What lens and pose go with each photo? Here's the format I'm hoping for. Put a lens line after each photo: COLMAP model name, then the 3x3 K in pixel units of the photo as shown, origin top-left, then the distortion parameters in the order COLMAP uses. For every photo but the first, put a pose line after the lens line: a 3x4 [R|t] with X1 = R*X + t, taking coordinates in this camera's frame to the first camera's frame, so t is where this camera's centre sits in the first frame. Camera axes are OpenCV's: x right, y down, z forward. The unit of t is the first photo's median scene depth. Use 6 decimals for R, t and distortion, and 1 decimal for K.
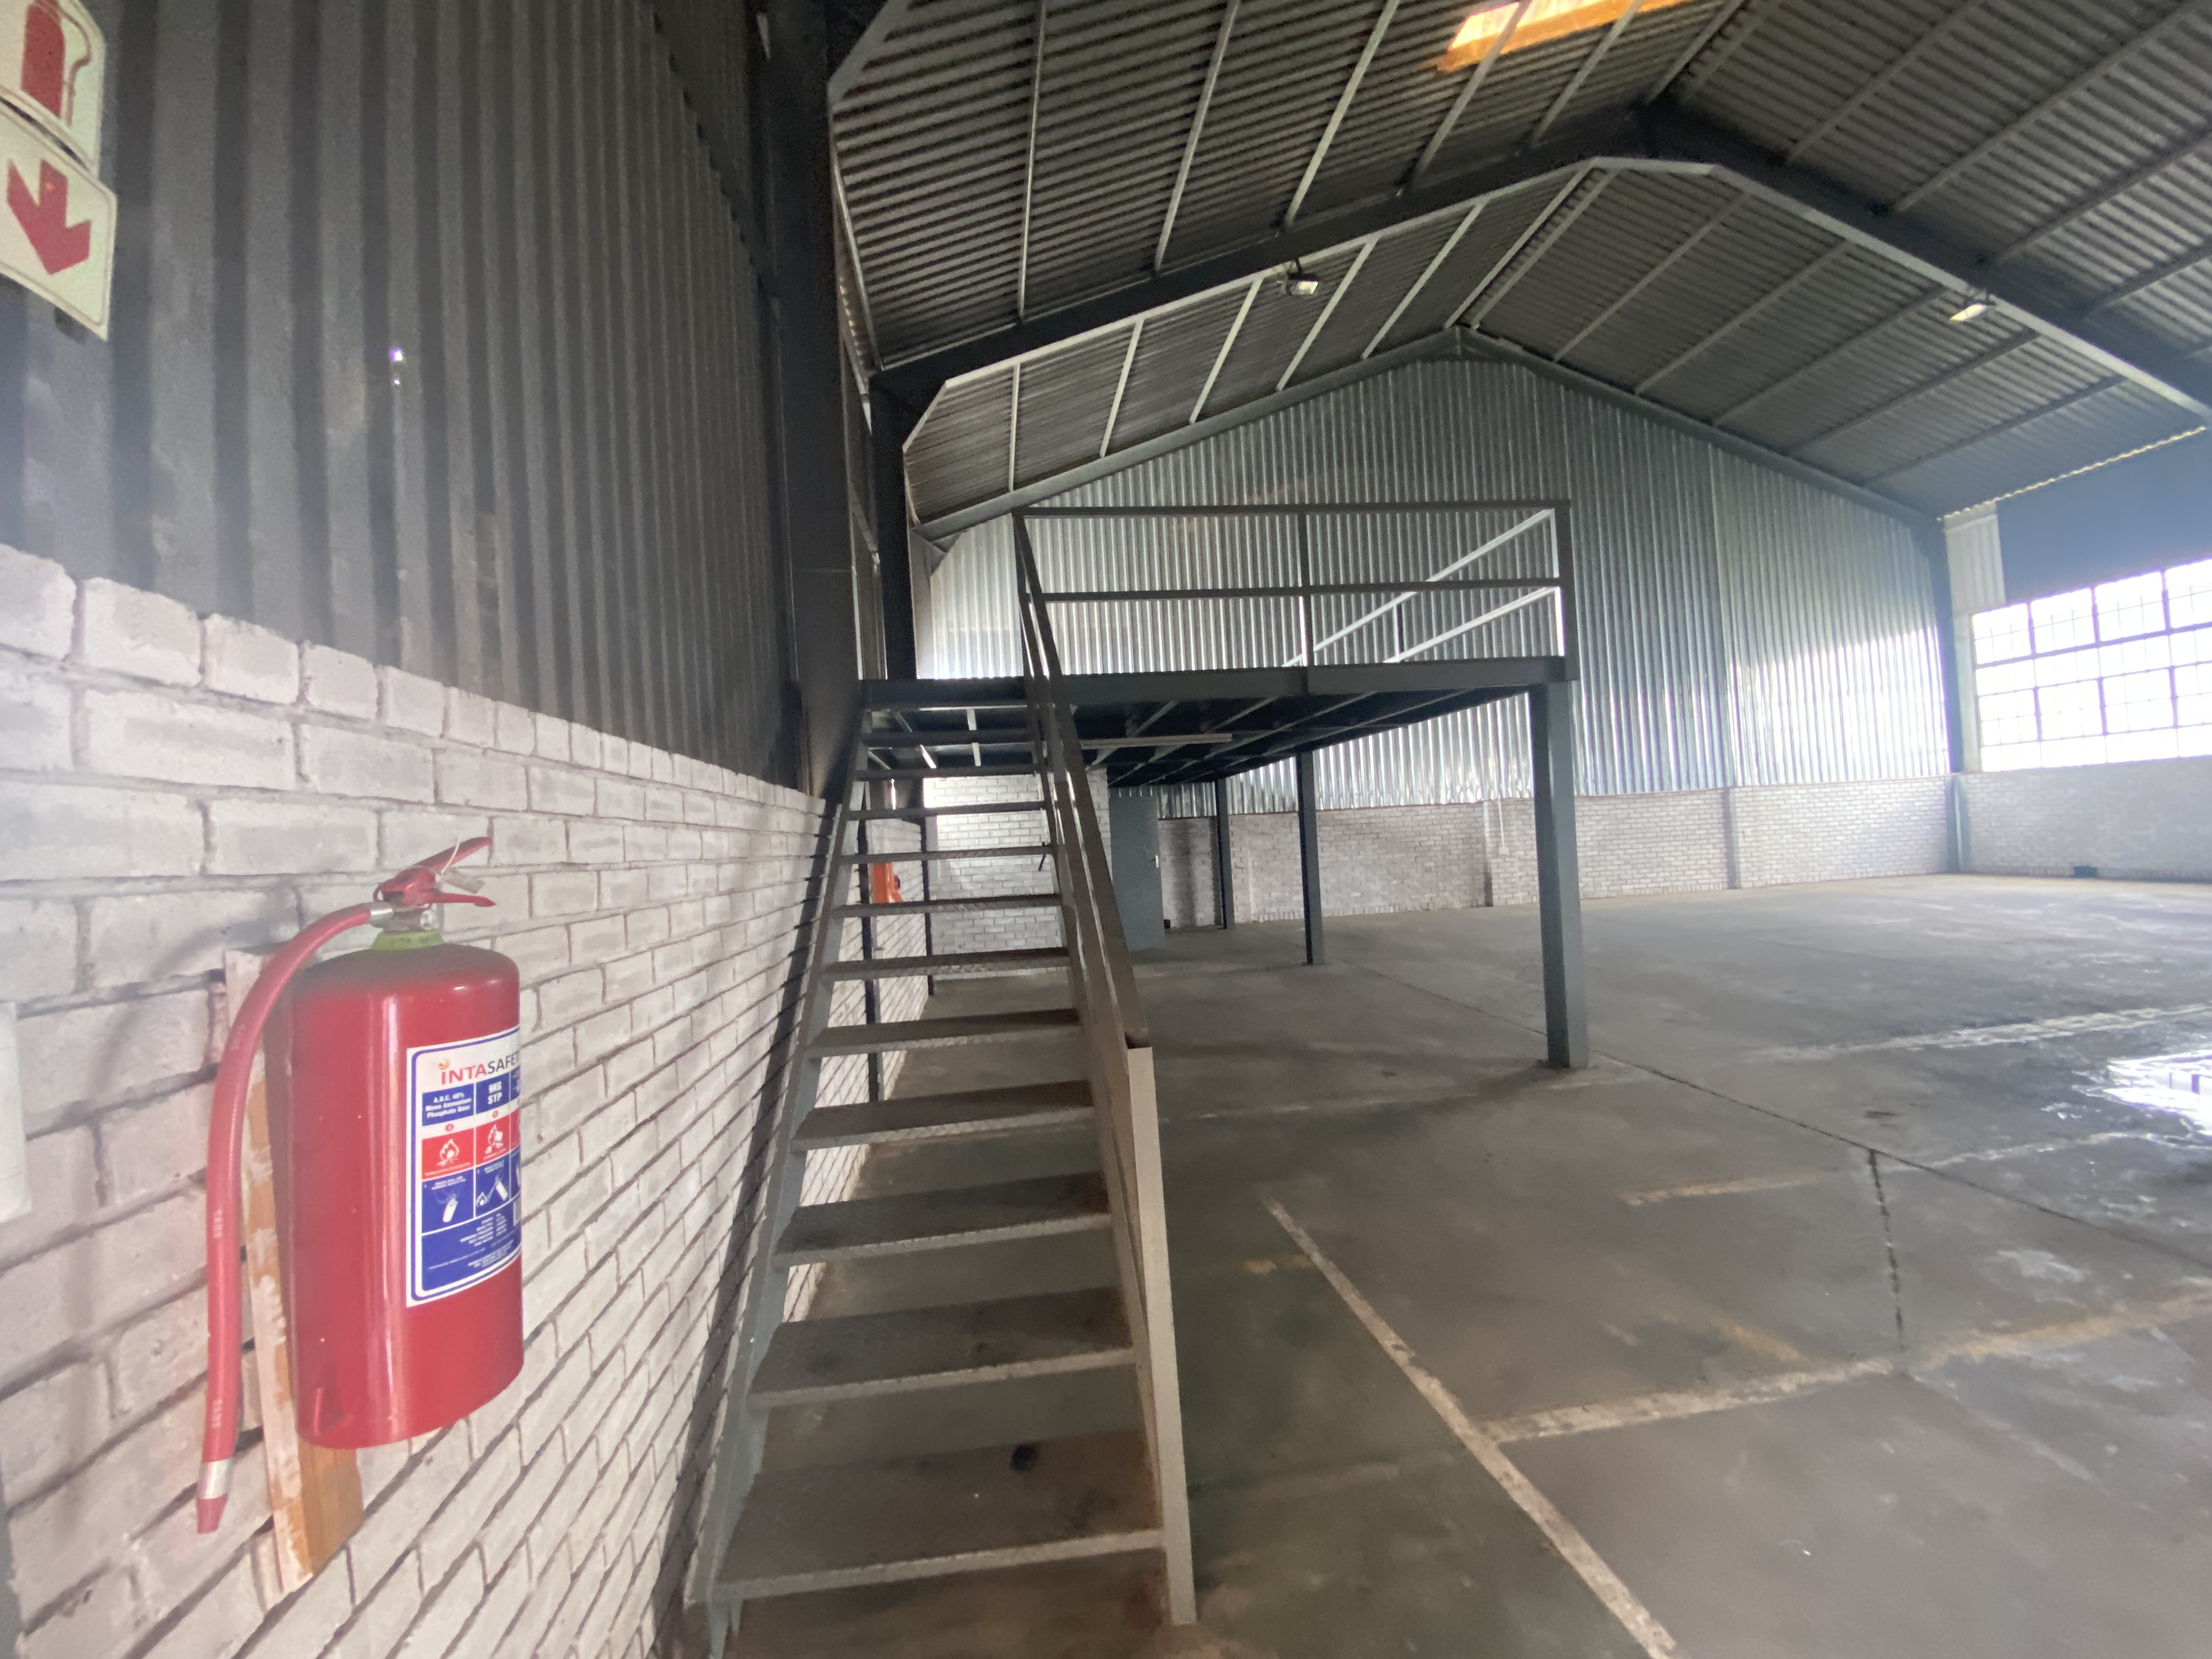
lens RADIAL K [[897.8, 0, 1097.3], [0, 897.8, 826.0], [0, 0, 1]] dist [0.013654, -0.017888]
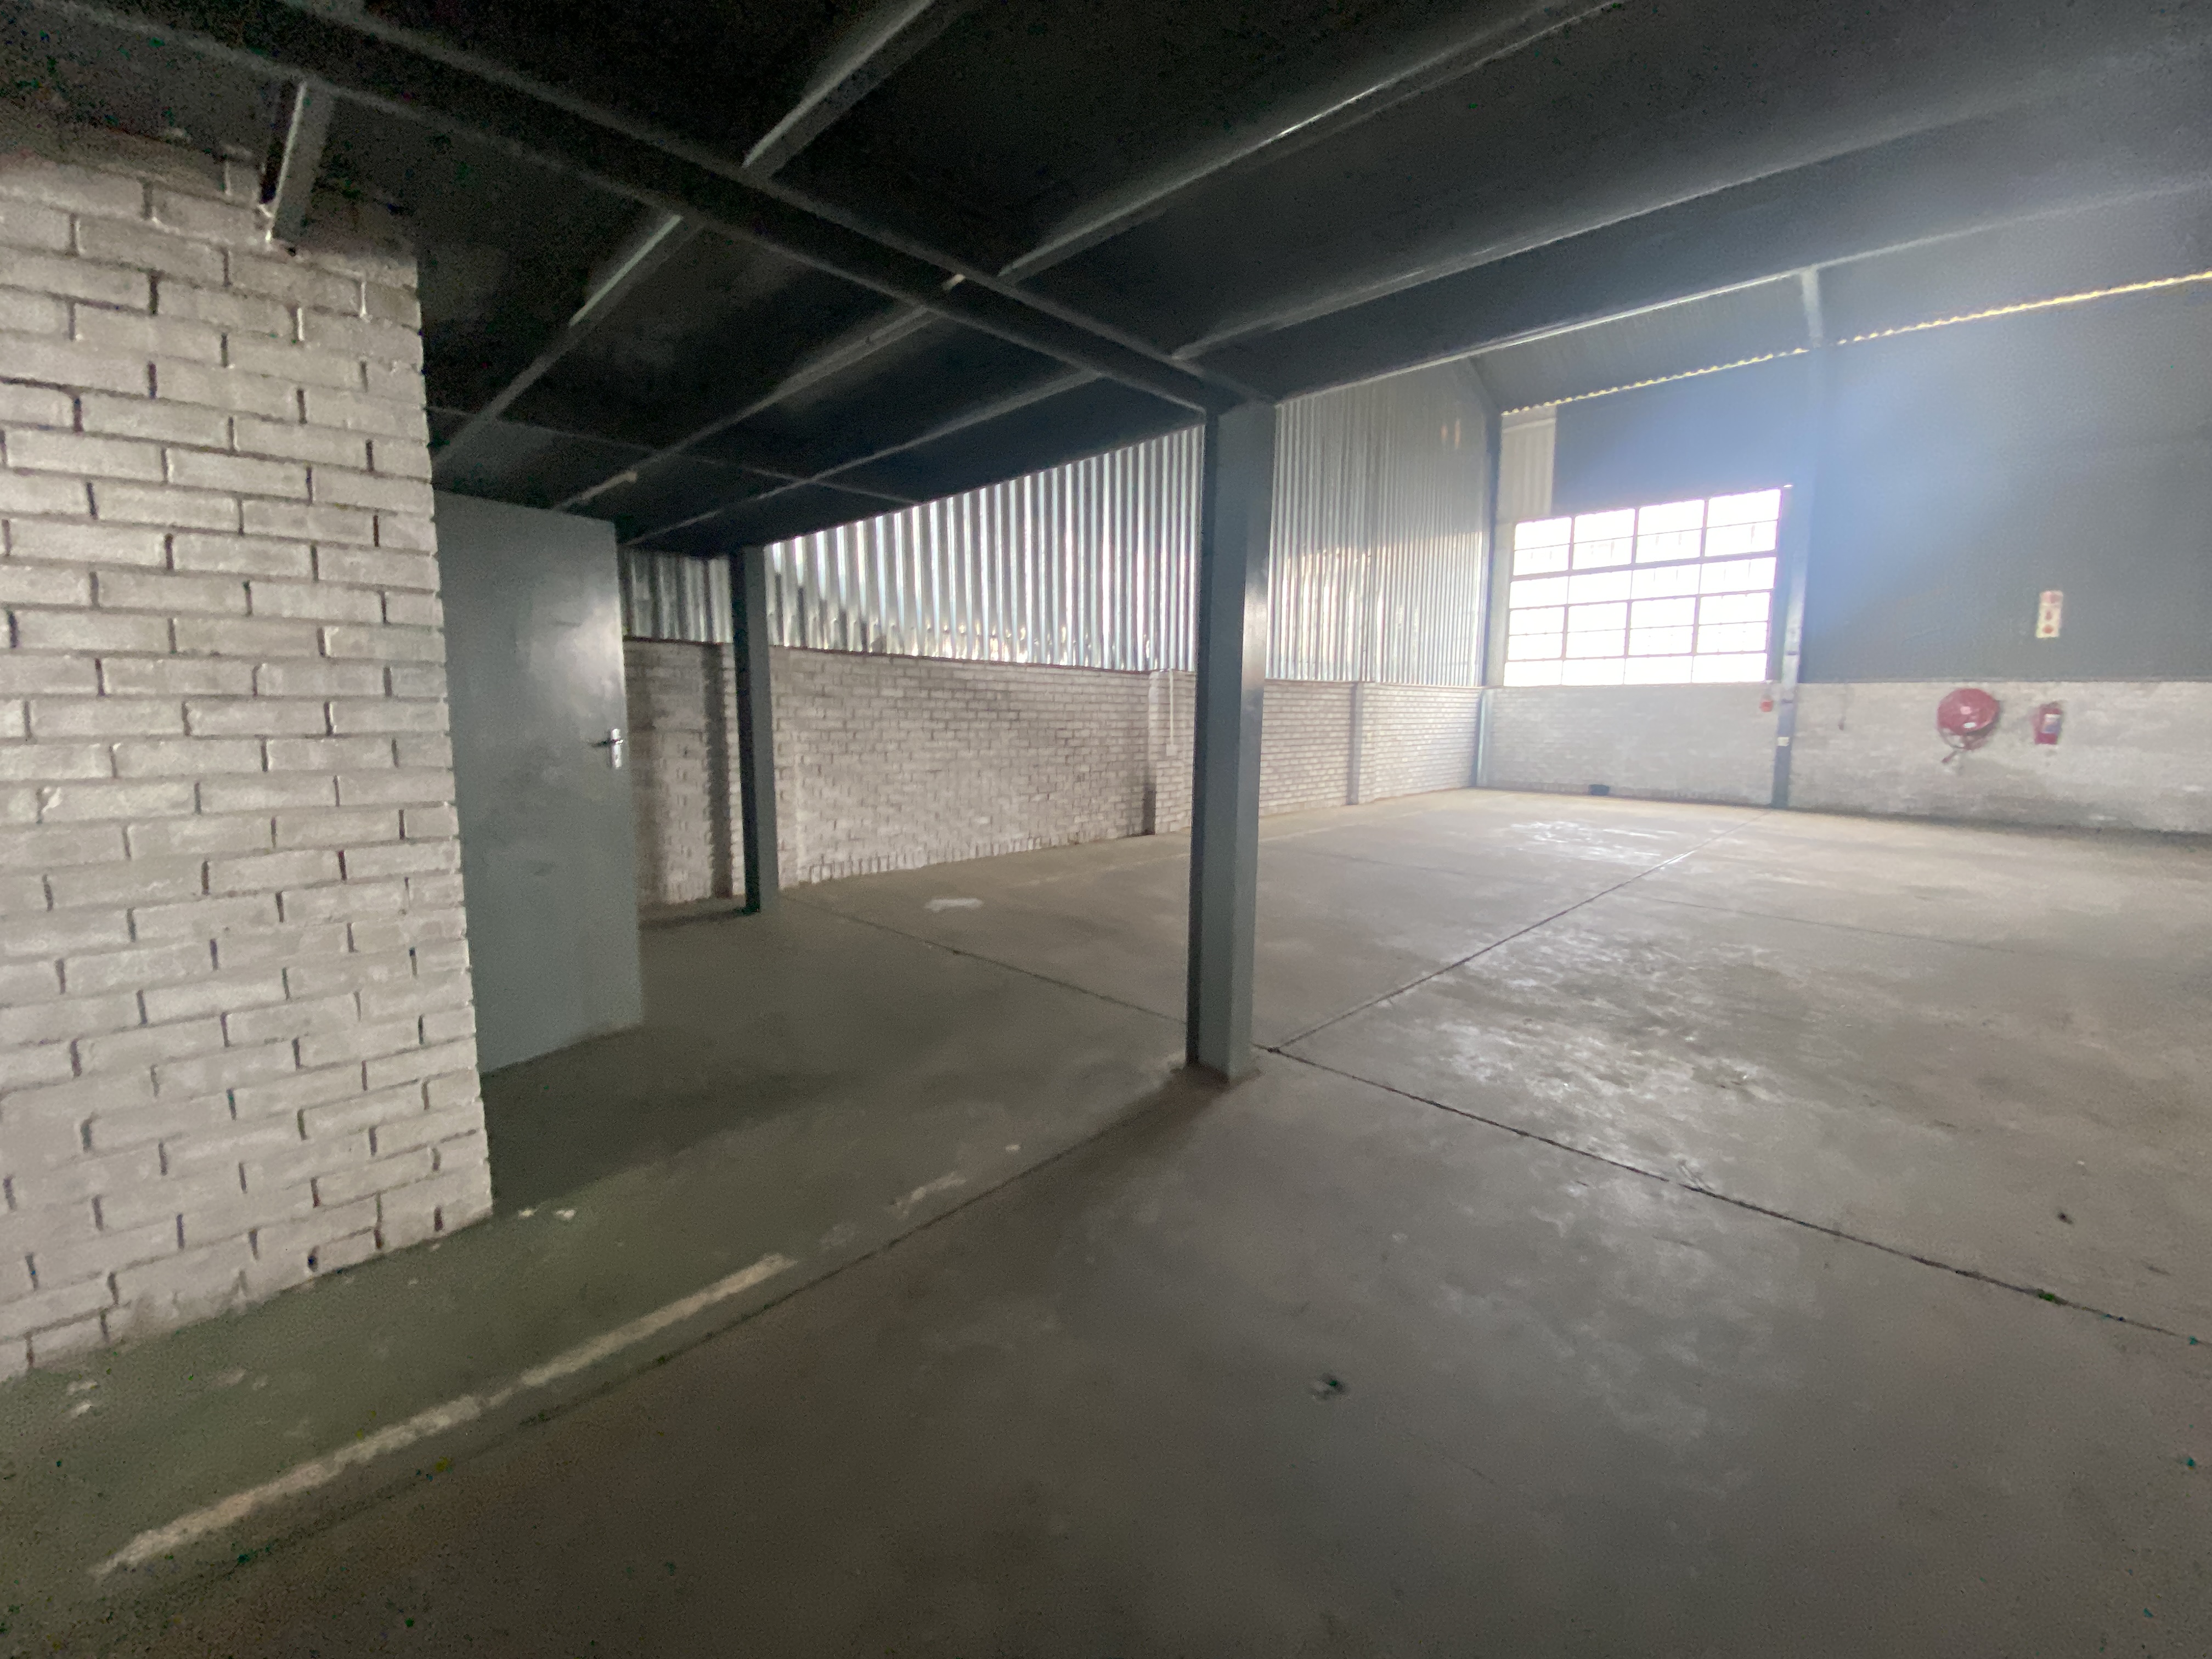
lens RADIAL K [[897.8, 0, 1106.6], [0, 897.8, 834.3], [0, 0, 1]] dist [0.013654, -0.017888]
pose [[0.773612, -0.024692, 0.633178, 0.004685], [-0.056174, 0.992634, 0.107344, 0.052299], [-0.631164, -0.118611, 0.766527, 1.274544]]
